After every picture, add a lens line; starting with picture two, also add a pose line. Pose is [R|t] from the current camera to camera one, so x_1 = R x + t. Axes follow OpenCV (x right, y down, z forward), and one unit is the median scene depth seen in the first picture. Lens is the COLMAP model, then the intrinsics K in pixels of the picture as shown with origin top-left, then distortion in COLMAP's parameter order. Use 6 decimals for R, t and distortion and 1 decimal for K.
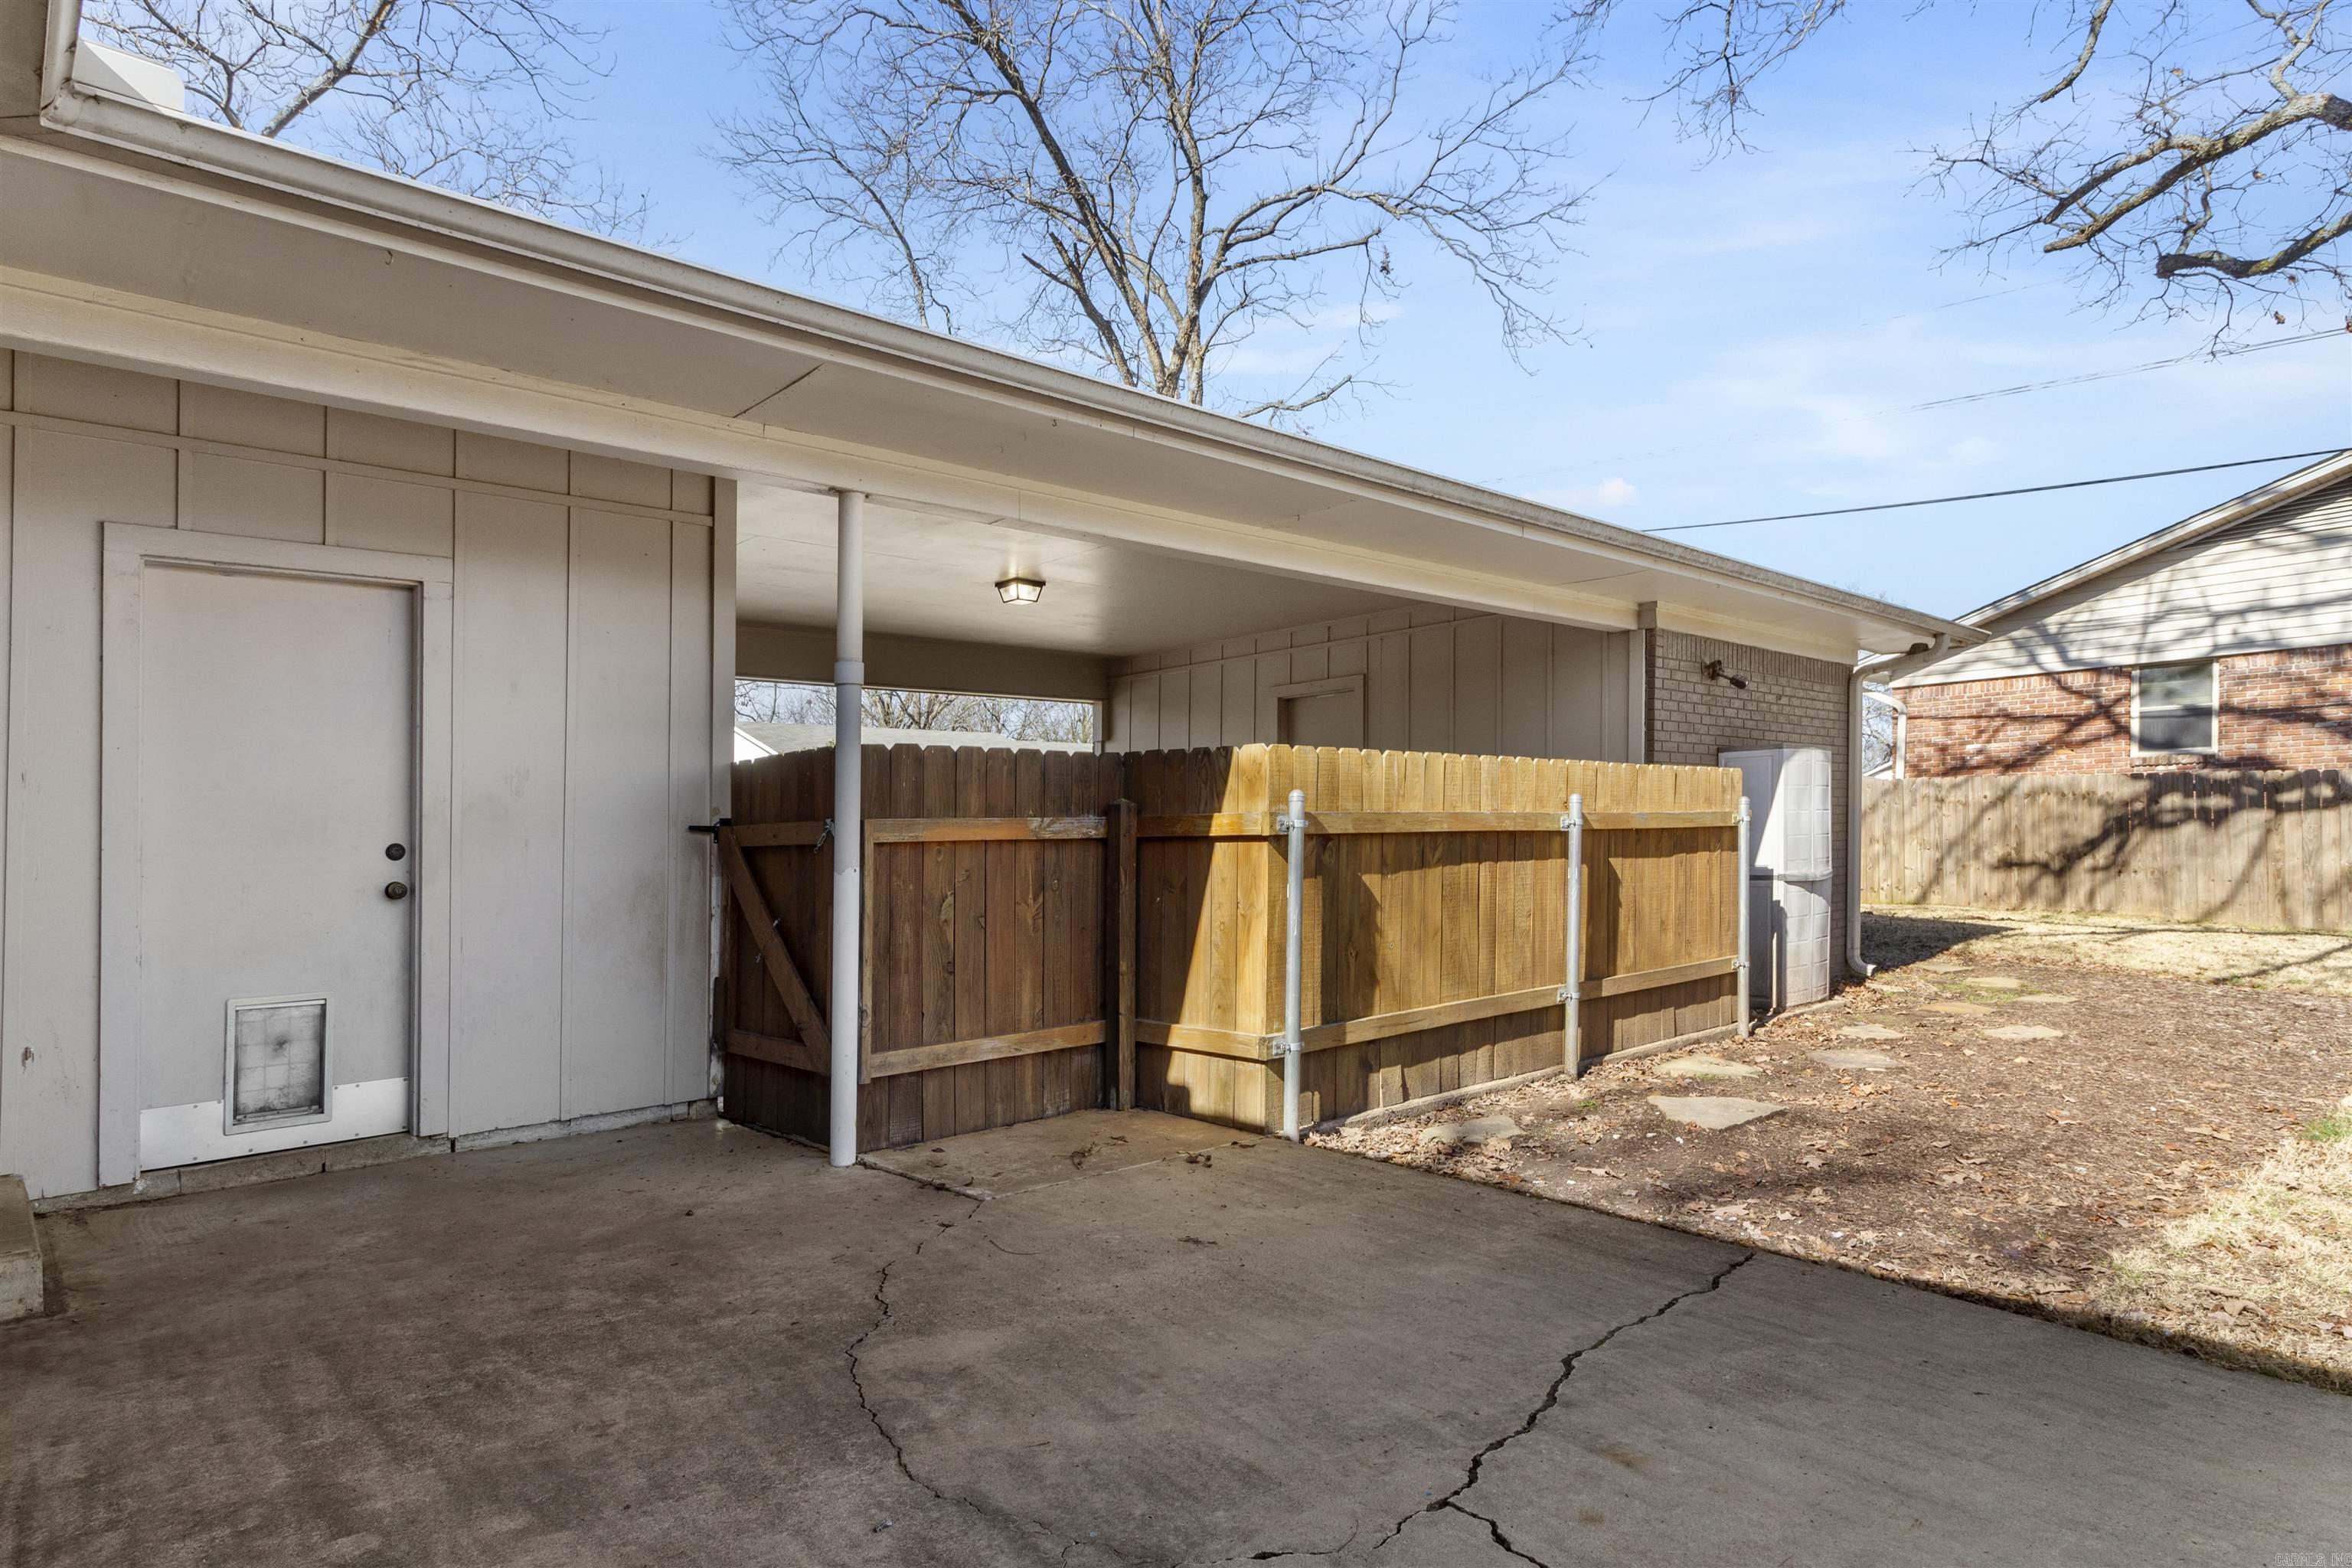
lens RADIAL K [[1274.1, 0, 1168.1], [0, 1274.1, 799.5], [0, 0, 1]] dist [-0.003059, -0.000067]
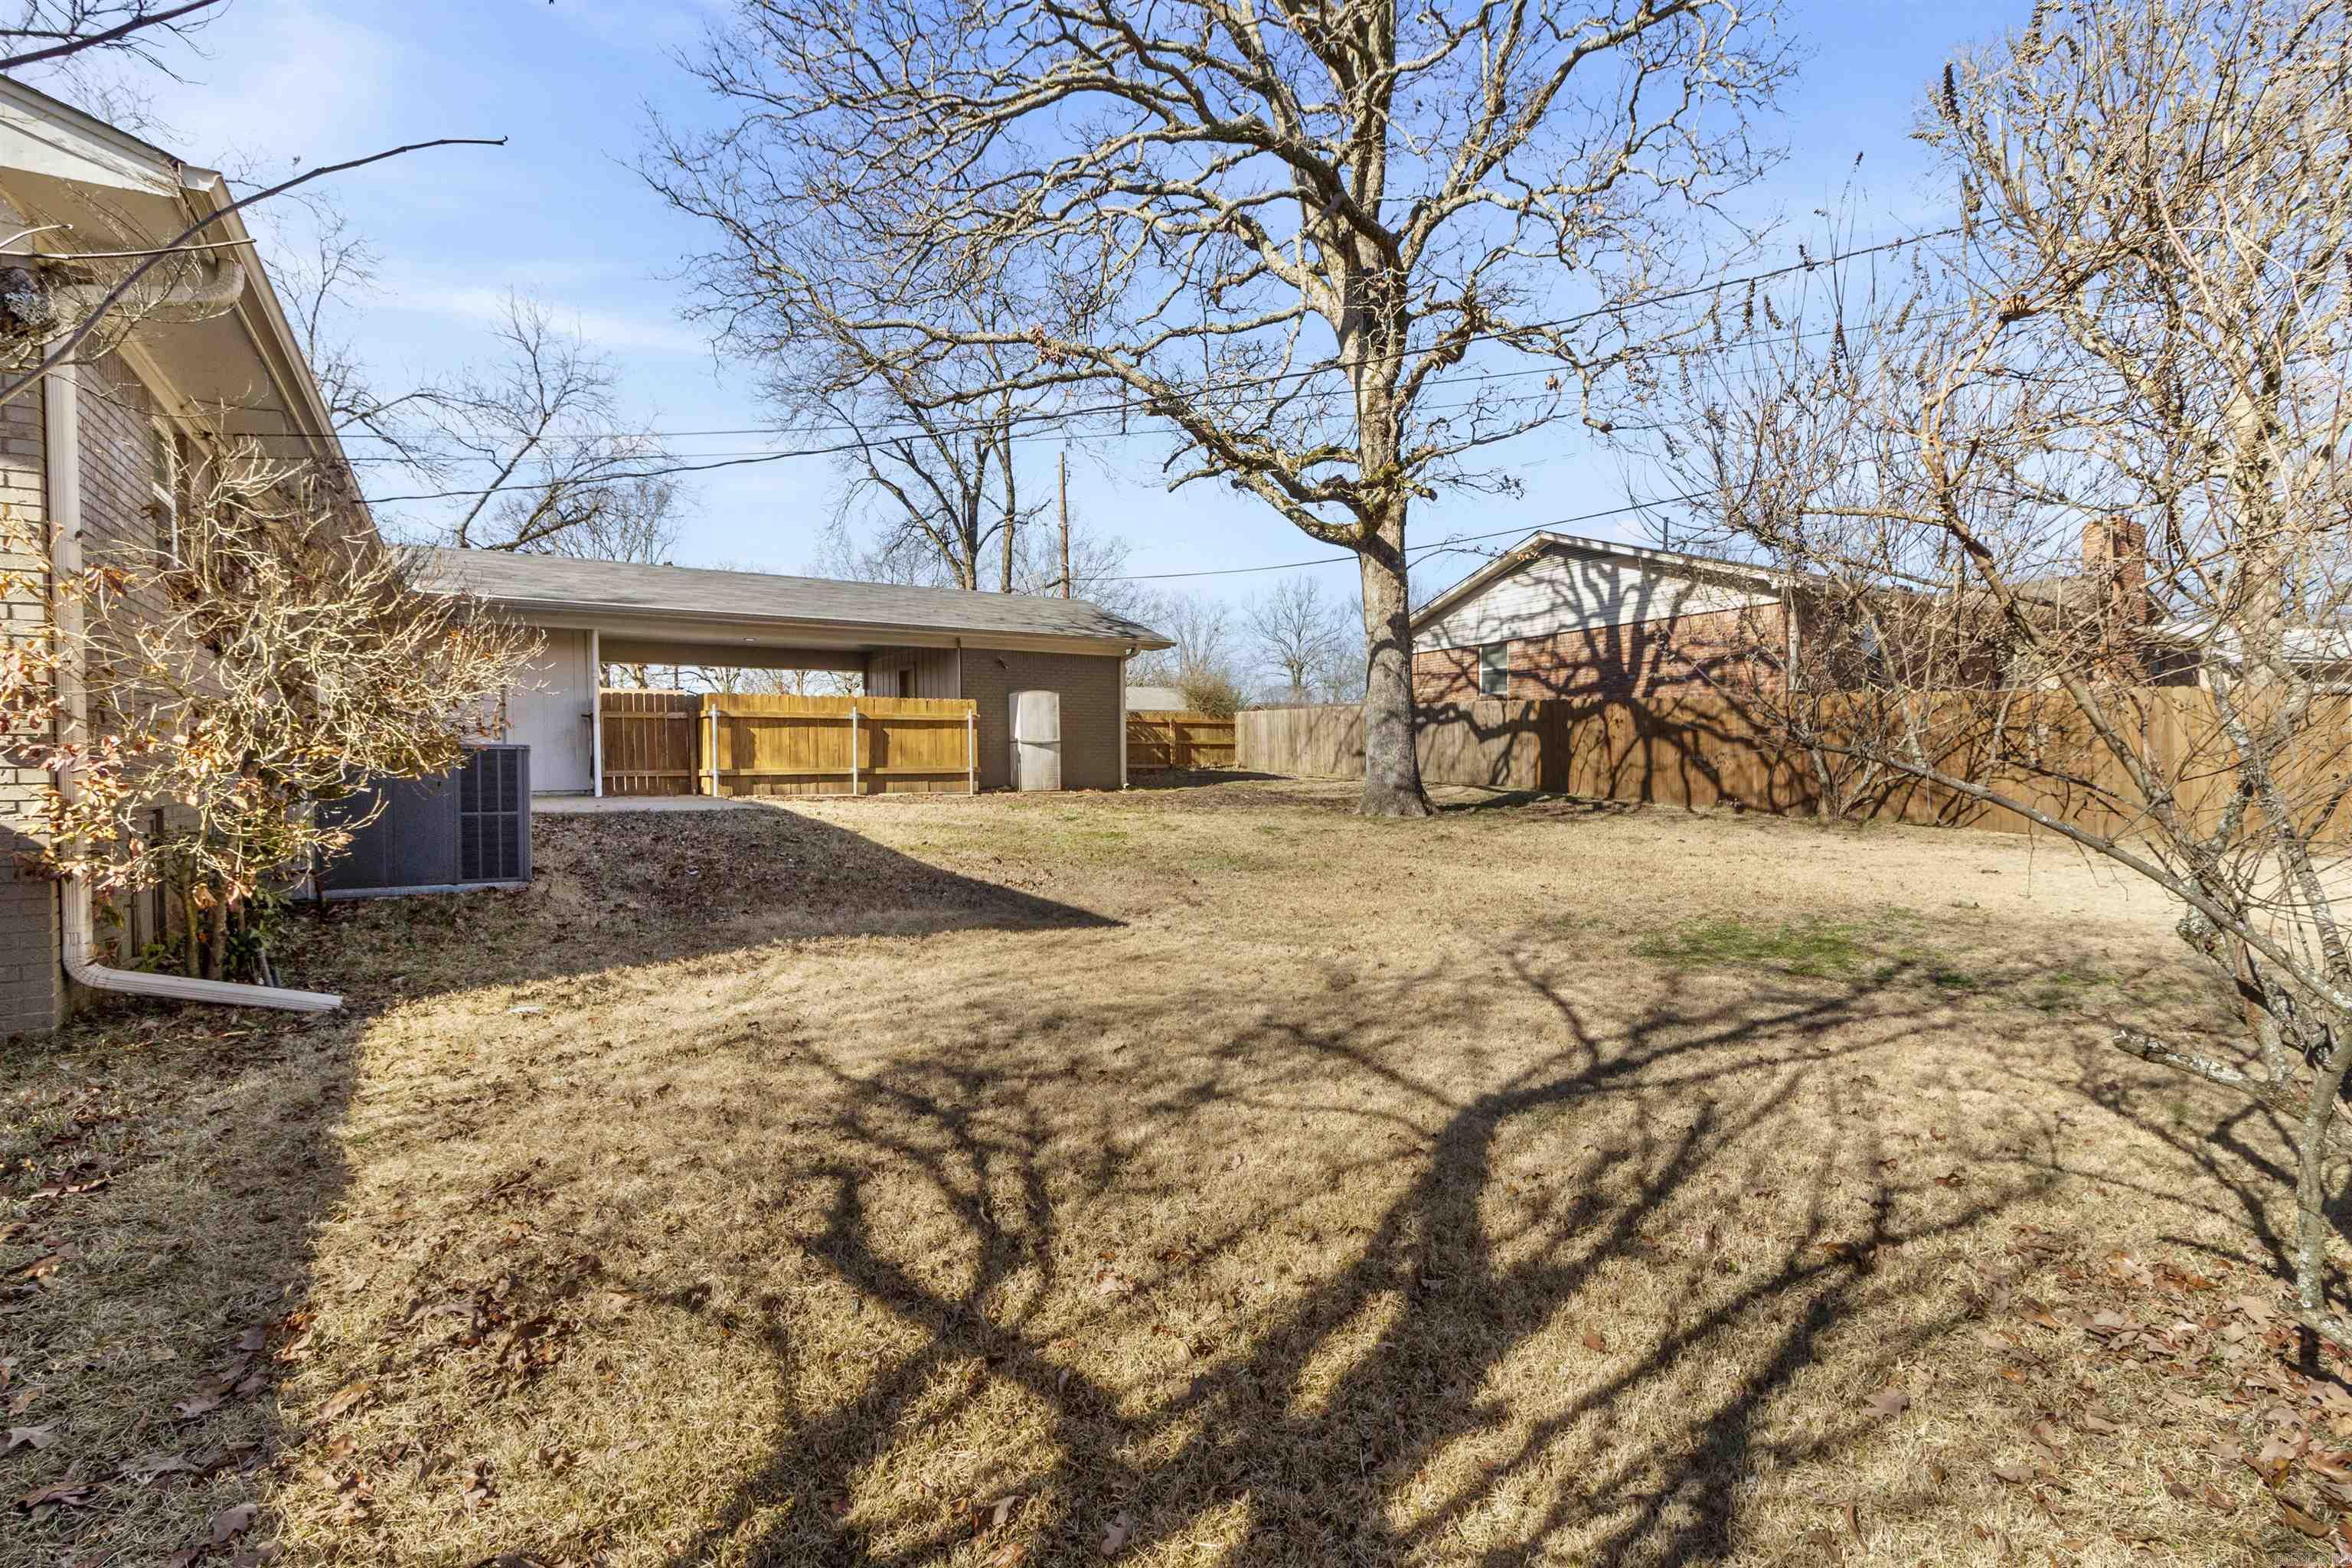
lens RADIAL K [[1017.1, 0, 1185.2], [0, 1017.1, 791.9], [0, 0, 1]] dist [-0.001350, -0.000491]
pose [[0.987036, 0.019870, -0.159265, 3.931721], [-0.009987, 0.997988, 0.062619, 0.099448], [0.160188, -0.060216, 0.985248, -3.484803]]
